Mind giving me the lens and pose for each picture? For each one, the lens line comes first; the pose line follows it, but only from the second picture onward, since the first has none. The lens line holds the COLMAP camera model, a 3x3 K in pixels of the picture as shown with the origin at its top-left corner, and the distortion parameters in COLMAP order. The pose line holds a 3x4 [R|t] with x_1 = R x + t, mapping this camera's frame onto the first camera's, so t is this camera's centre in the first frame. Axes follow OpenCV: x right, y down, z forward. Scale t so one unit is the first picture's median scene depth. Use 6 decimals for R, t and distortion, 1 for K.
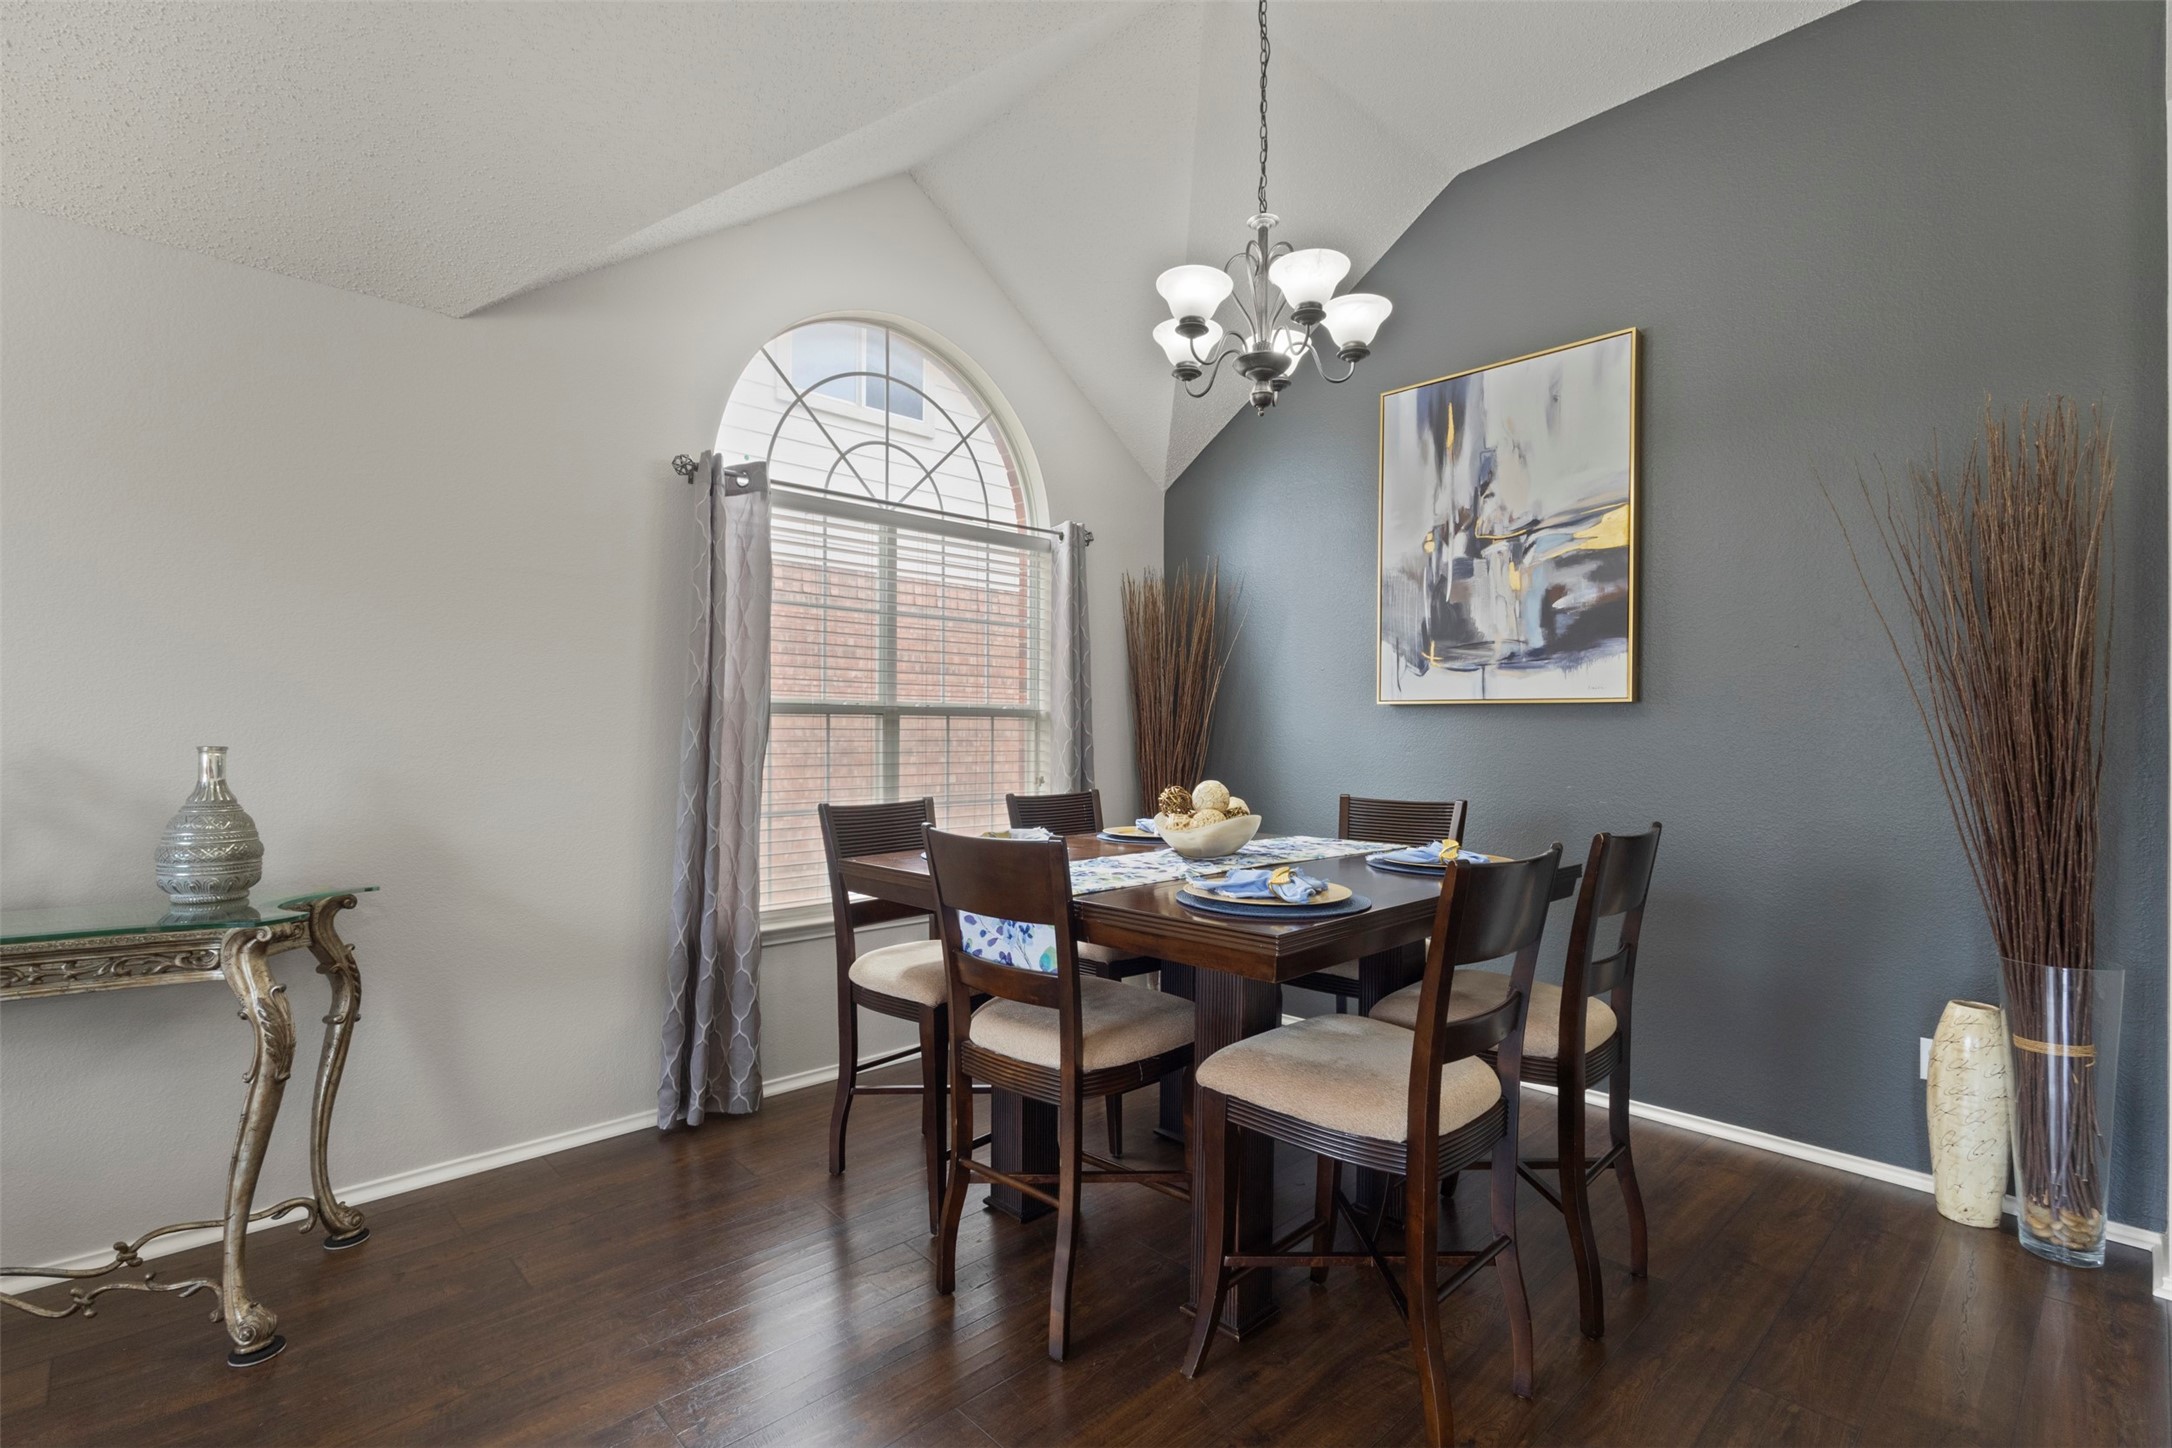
lens RADIAL K [[1013.5, 0, 1076.7], [0, 1013.5, 736.4], [0, 0, 1]] dist [0.001540, 0.000587]
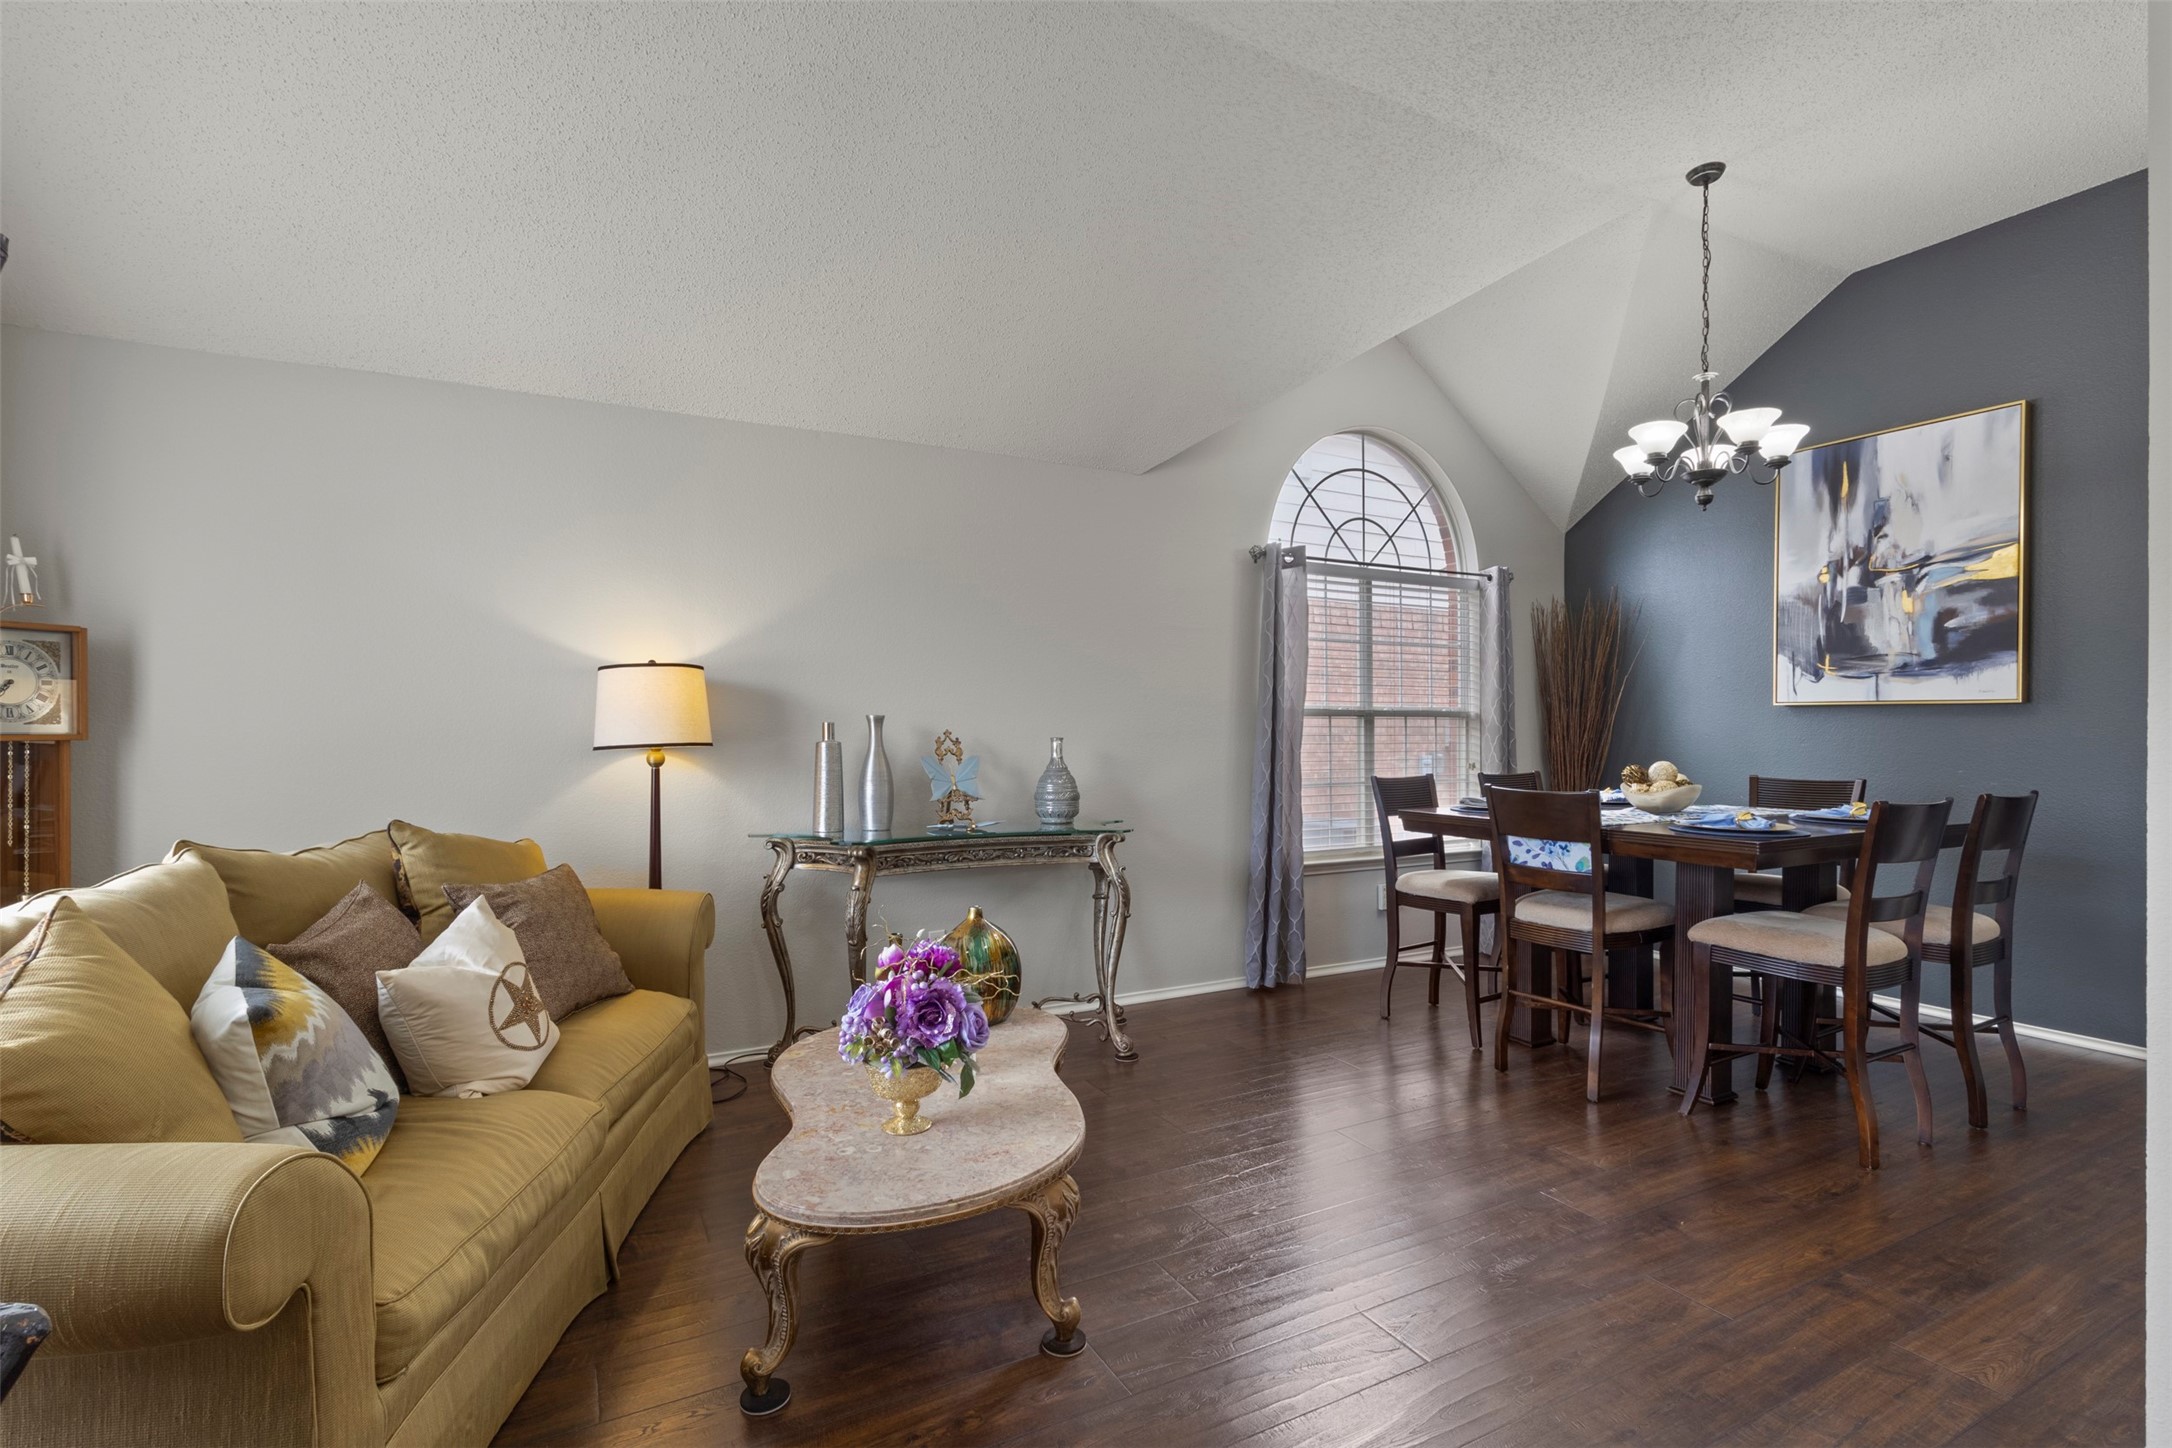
lens RADIAL K [[1005.0, 0, 1085.9], [0, 1005.0, 734.6], [0, 0, 1]] dist [0.010697, 0.000884]
pose [[0.965463, -0.002309, -0.260530, -0.221532], [0.002343, 0.999997, -0.000179, 0.002628], [0.260529, -0.000438, 0.965466, -0.469711]]
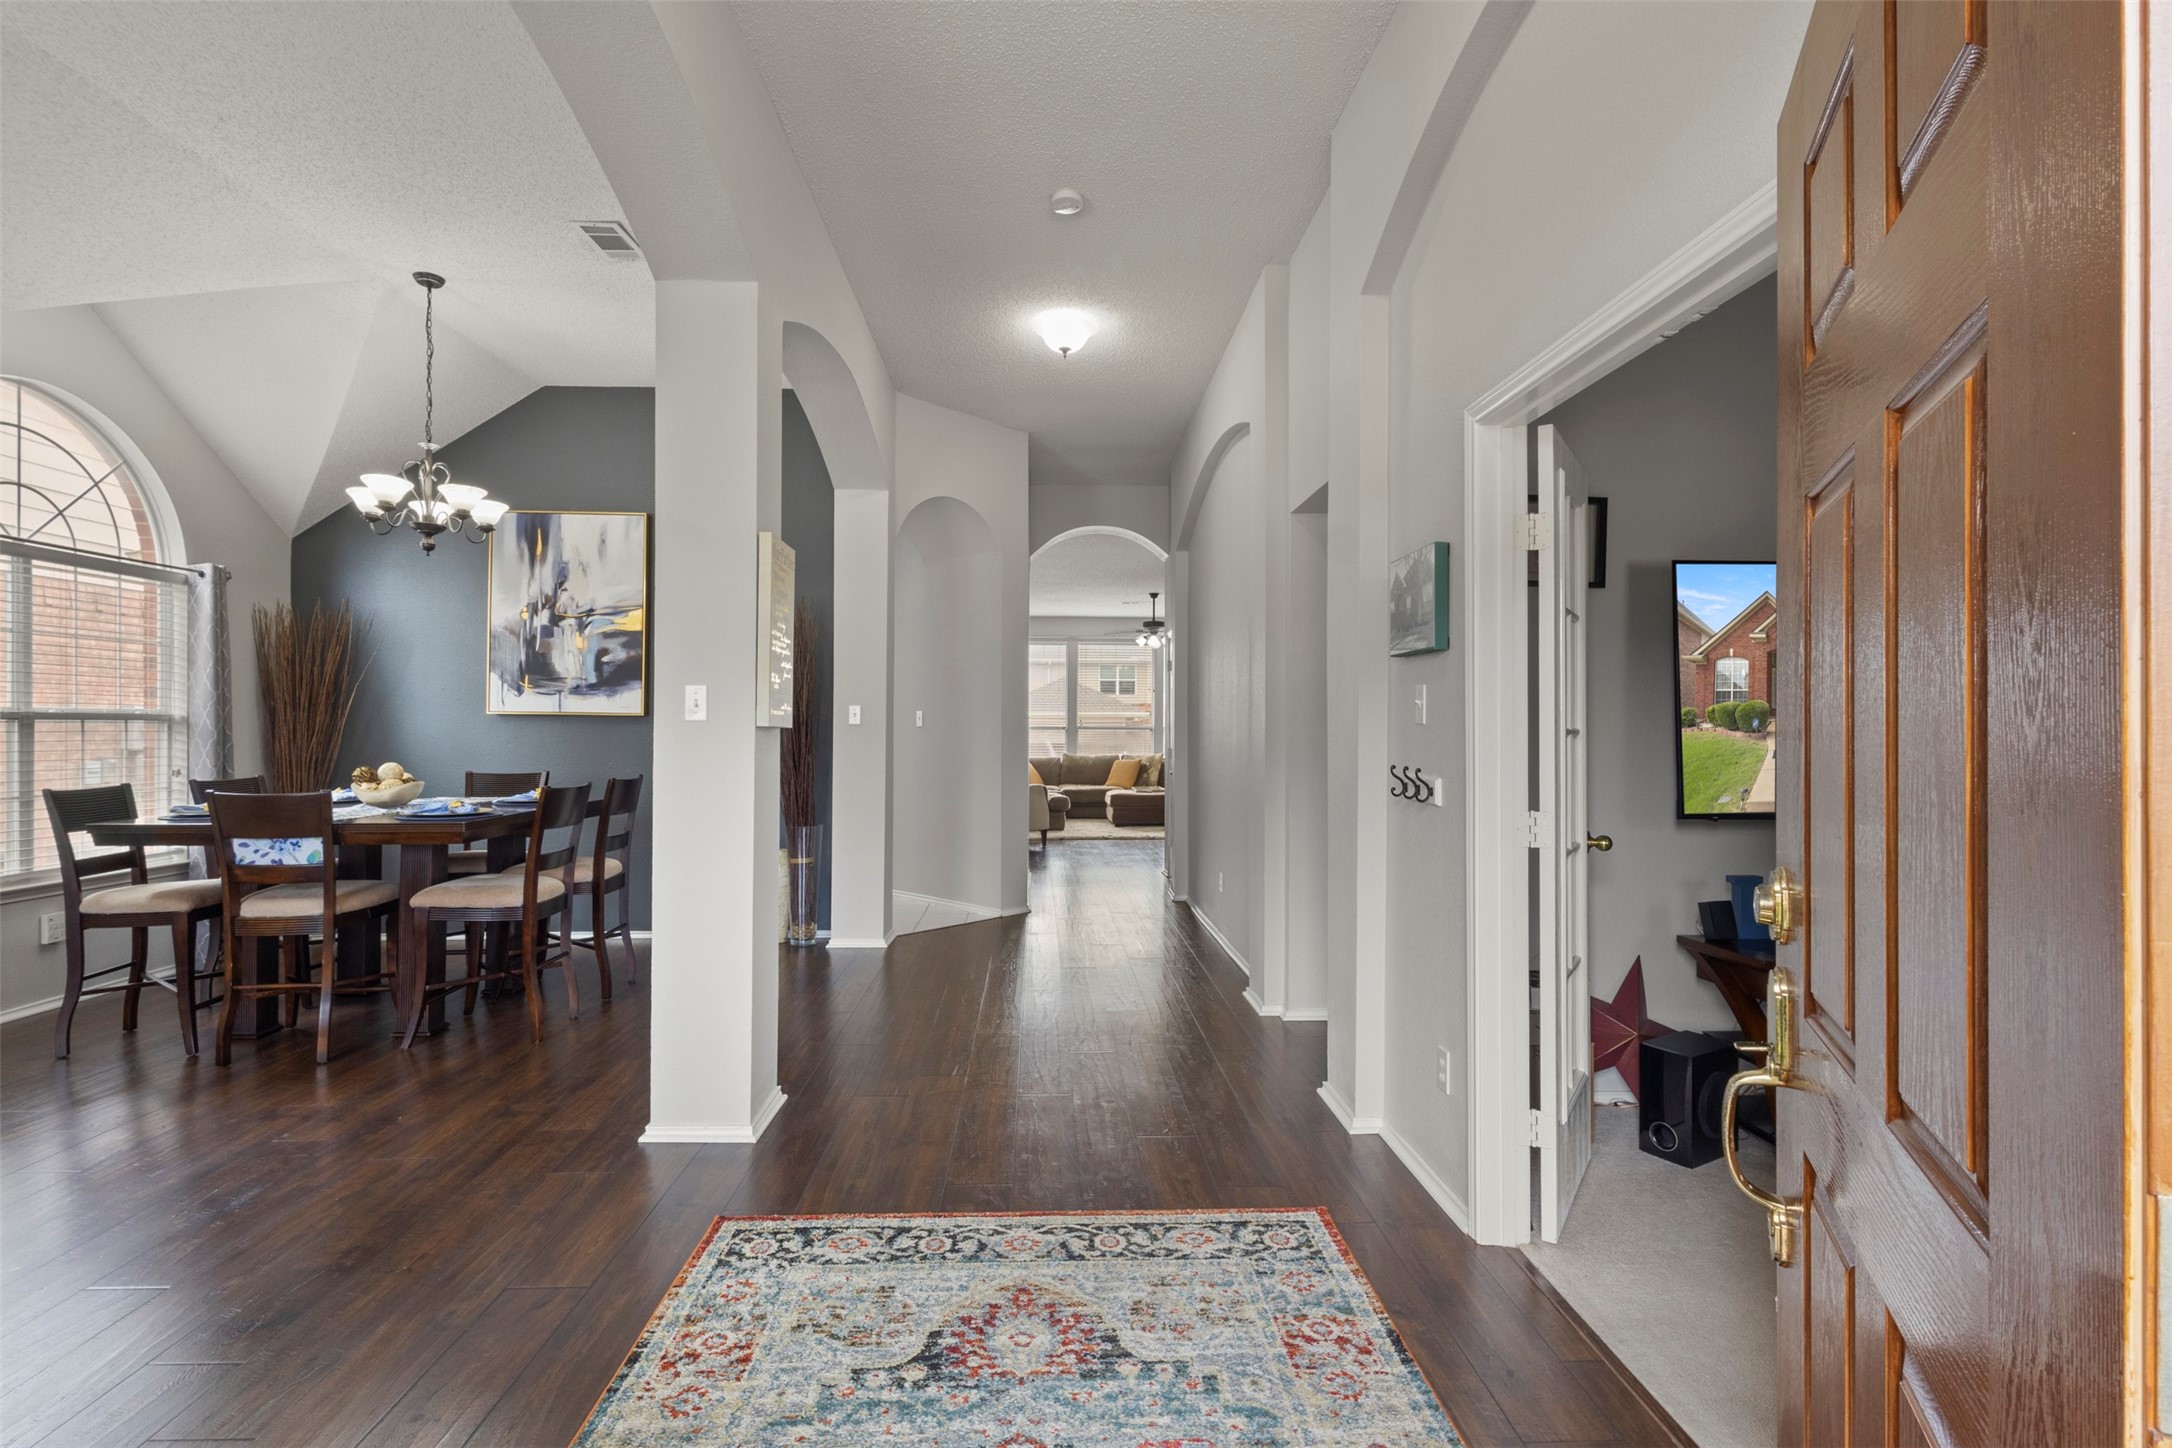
lens RADIAL K [[990.0, 0, 1081.4], [0, 990.0, 716.4], [0, 0, 1]] dist [-0.000084, 0.000556]
pose [[0.651311, 0.006685, 0.758782, -0.286238], [0.003033, 0.999930, -0.011413, -0.008880], [-0.758805, 0.009734, 0.651245, -0.738773]]
